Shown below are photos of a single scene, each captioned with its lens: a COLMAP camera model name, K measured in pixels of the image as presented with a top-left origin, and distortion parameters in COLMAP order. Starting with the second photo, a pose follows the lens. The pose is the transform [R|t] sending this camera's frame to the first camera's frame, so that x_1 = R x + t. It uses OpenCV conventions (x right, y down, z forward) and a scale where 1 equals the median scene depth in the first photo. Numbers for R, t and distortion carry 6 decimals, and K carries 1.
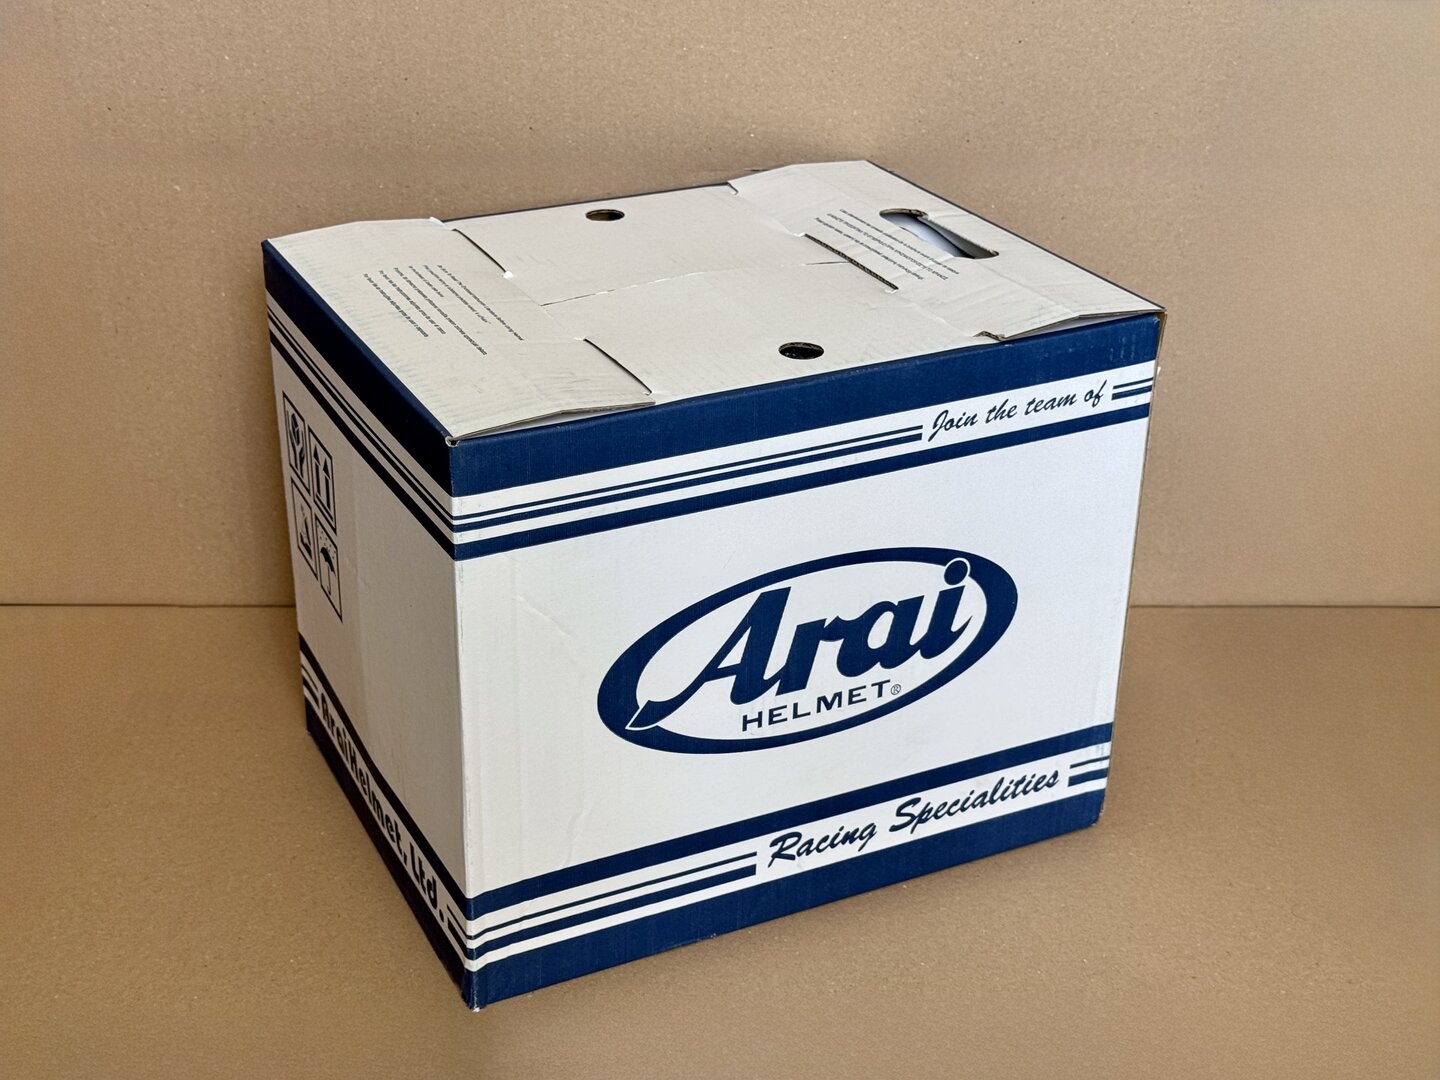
lens RADIAL K [[1993.1, 0, 720.0], [0, 1993.1, 540.0], [0, 0, 1]] dist [0.199582, -0.530958]
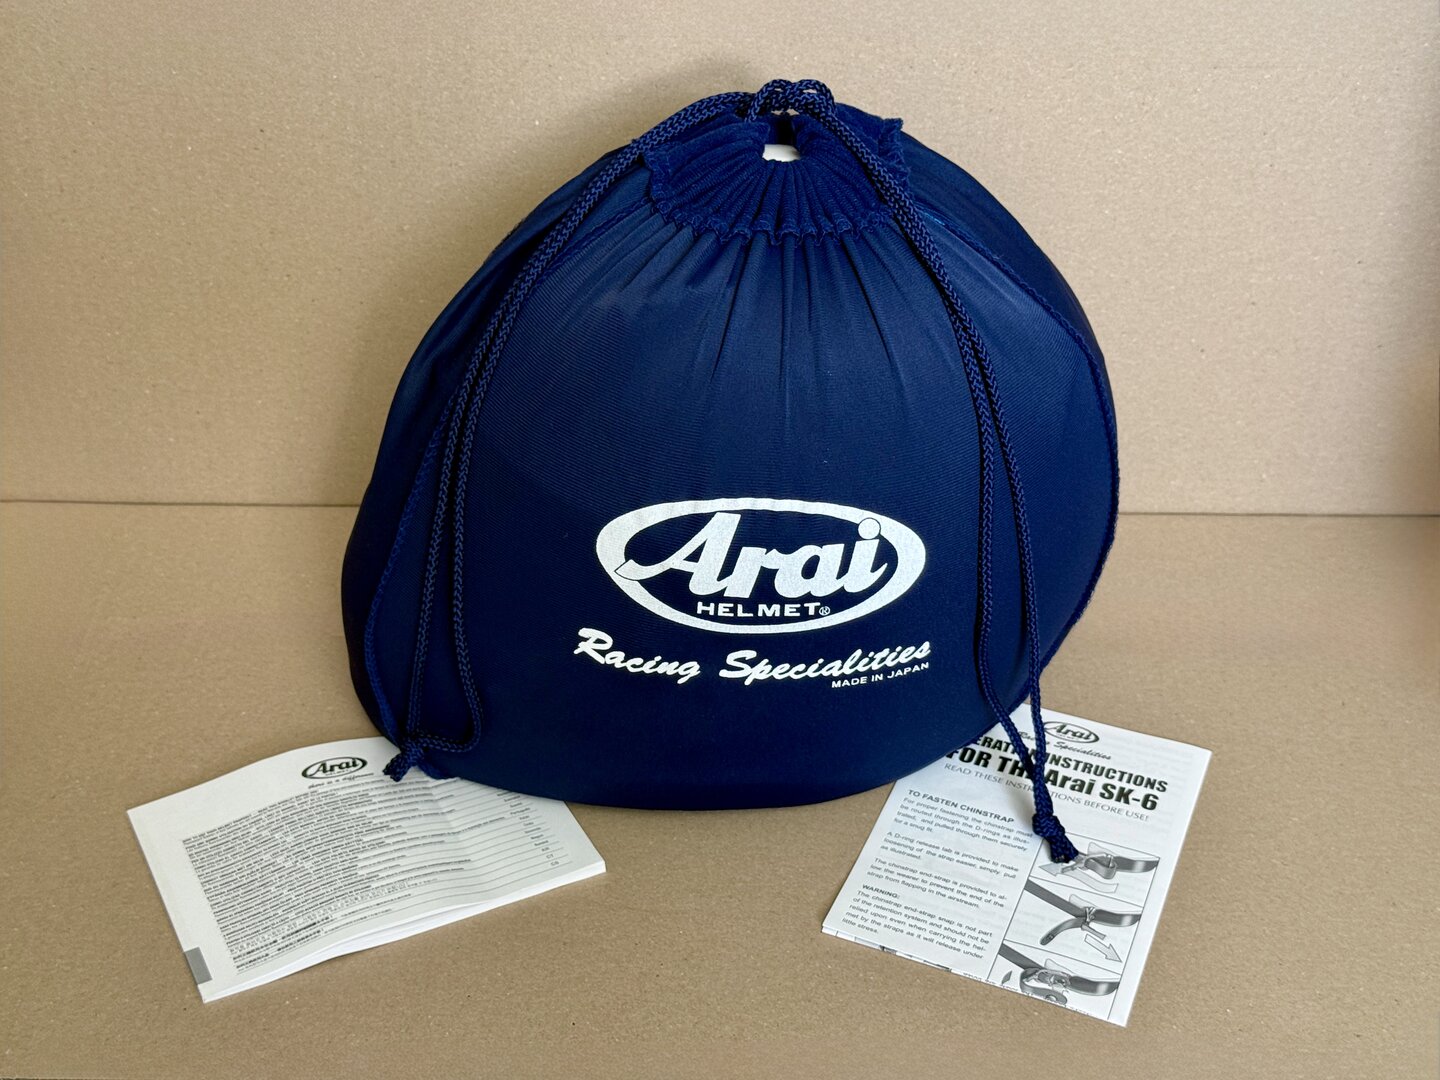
lens RADIAL K [[1993.1, 0, 720.0], [0, 1993.1, 540.0], [0, 0, 1]] dist [0.199582, -0.530958]
pose [[0.999900, 0.013824, 0.002945, -0.030651], [-0.014112, 0.988130, 0.152969, -0.094931], [-0.000795, -0.152995, 0.988227, 0.163113]]
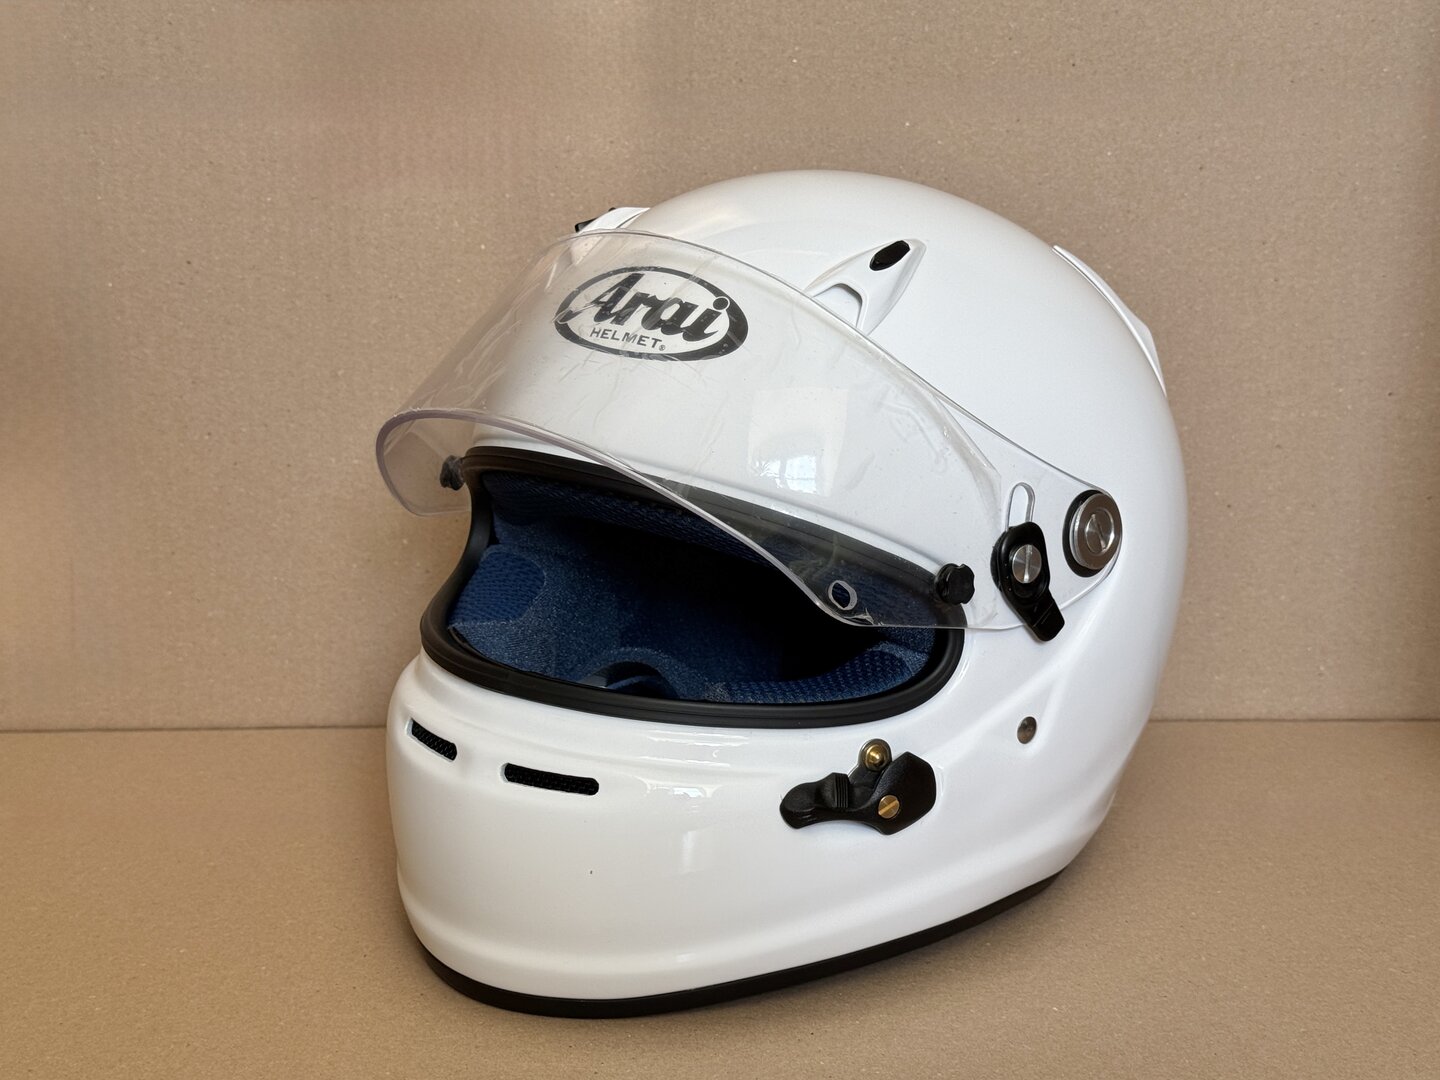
lens RADIAL K [[1989.7, 0, 708.6], [0, 1989.7, 540.3], [0, 0, 1]] dist [0.208888, -0.471373]
pose [[0.999727, -0.015562, -0.017433, -0.006556], [0.010480, 0.965350, -0.260747, 0.179313], [0.020886, 0.260493, 0.965250, 0.293147]]
